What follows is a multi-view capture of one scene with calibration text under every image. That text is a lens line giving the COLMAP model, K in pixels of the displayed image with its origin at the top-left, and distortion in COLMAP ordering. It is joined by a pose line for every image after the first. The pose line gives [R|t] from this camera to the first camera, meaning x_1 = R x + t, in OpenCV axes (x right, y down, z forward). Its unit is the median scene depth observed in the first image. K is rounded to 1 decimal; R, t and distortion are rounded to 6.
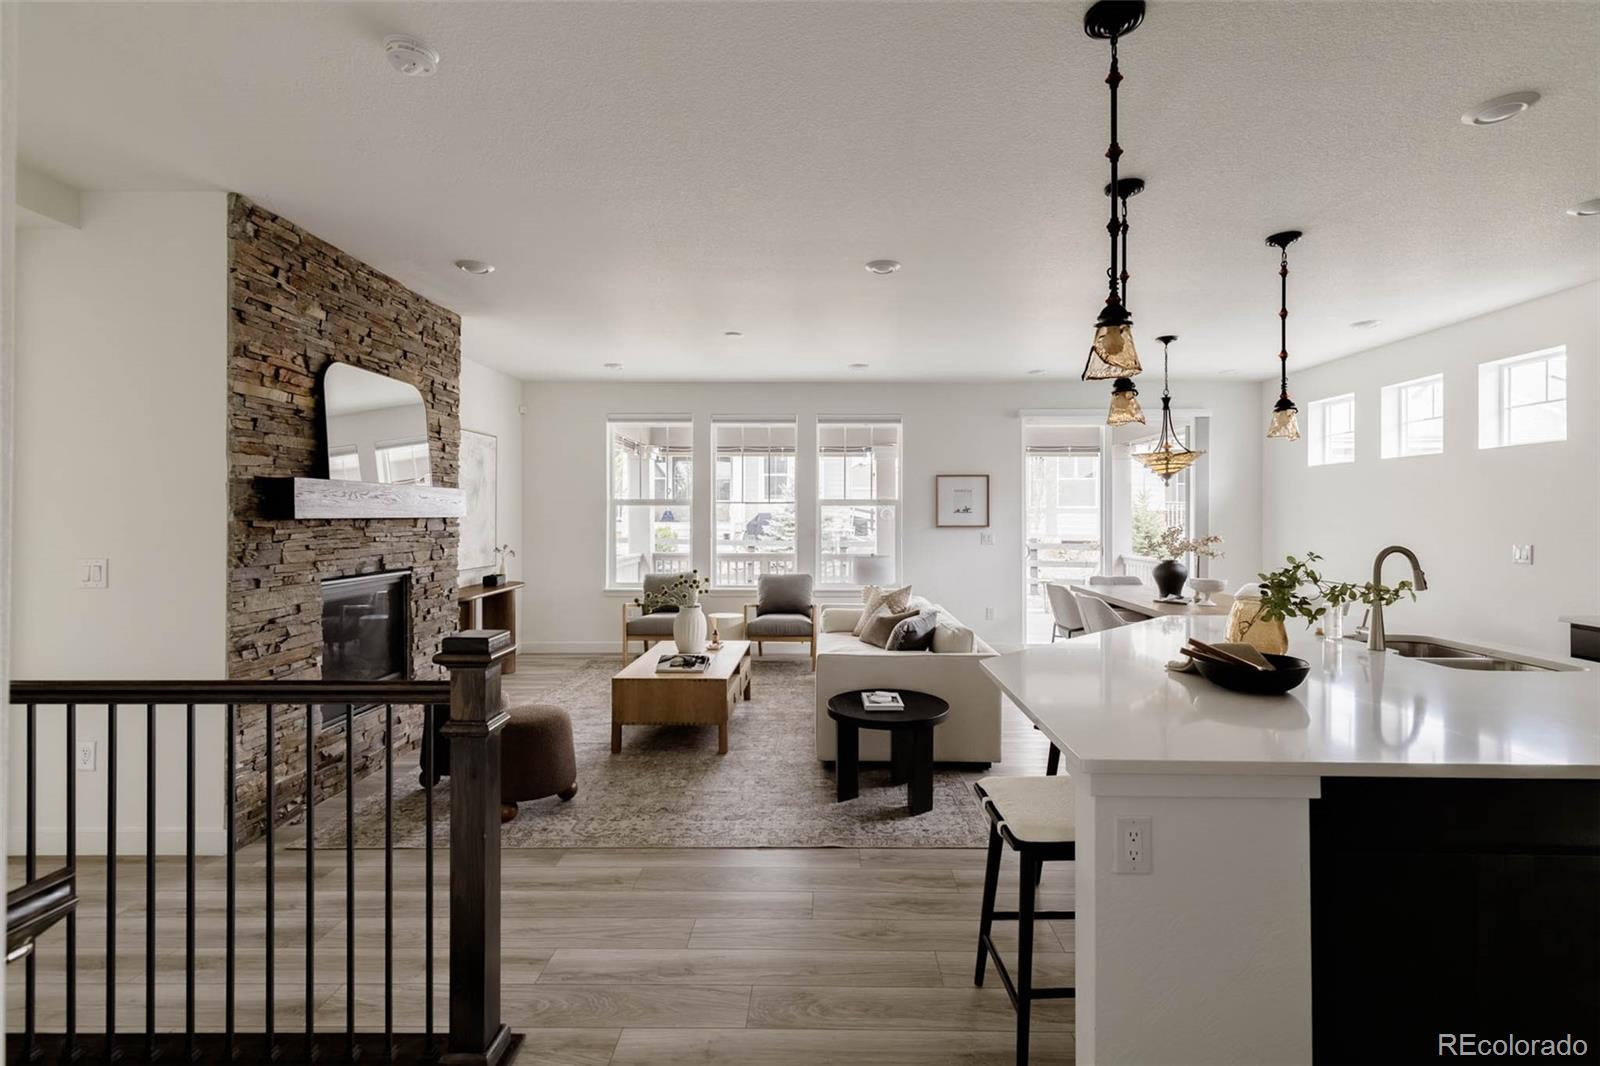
lens RADIAL K [[721.5, 0, 819.5], [0, 721.5, 511.8], [0, 0, 1]] dist [0.001912, 0.000222]
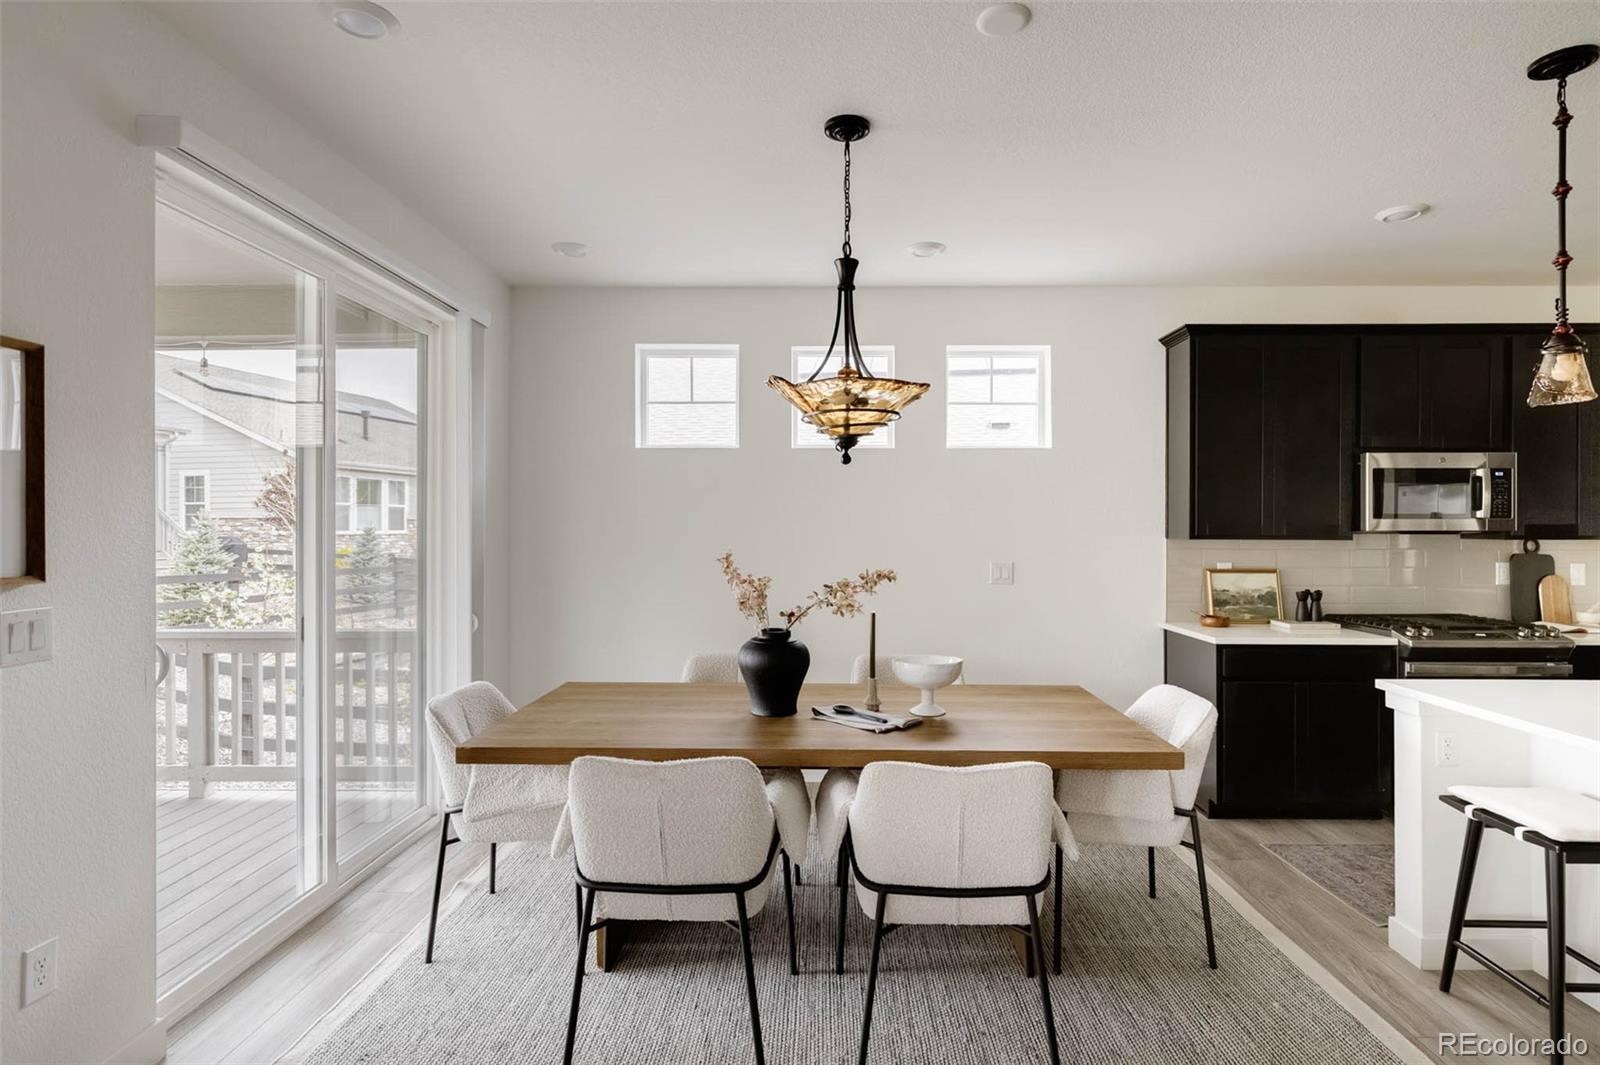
lens RADIAL K [[820.0, 0, 812.0], [0, 820.0, 531.3], [0, 0, 1]] dist [-0.003617, 0.000544]
pose [[0.007031, -0.004927, 0.999963, -0.022233], [-0.006356, 0.999967, 0.004972, 0.004379], [-0.999955, -0.006391, 0.007000, 1.286236]]
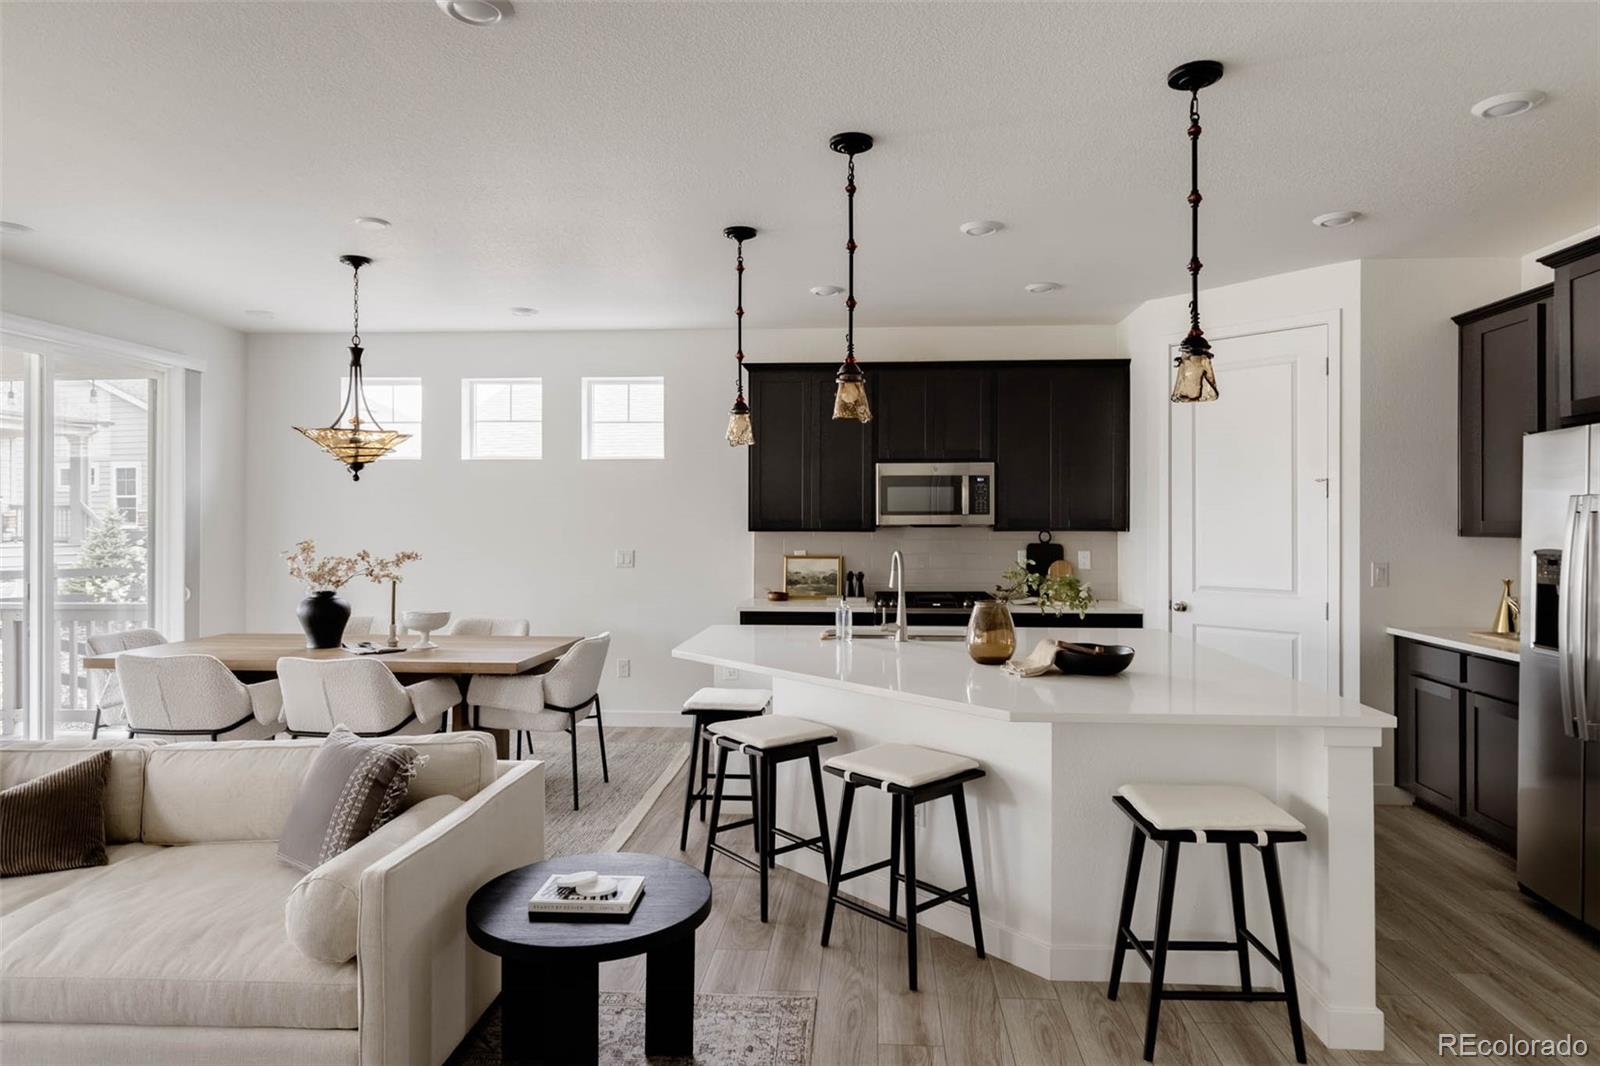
lens RADIAL K [[948.3, 0, 818.6], [0, 948.3, 522.0], [0, 0, 1]] dist [0.001518, 0.000901]
pose [[0.050838, -0.001854, 0.998705, -0.474644], [-0.005141, 0.999985, 0.002118, -0.001921], [-0.998694, -0.005242, 0.050827, 0.666169]]
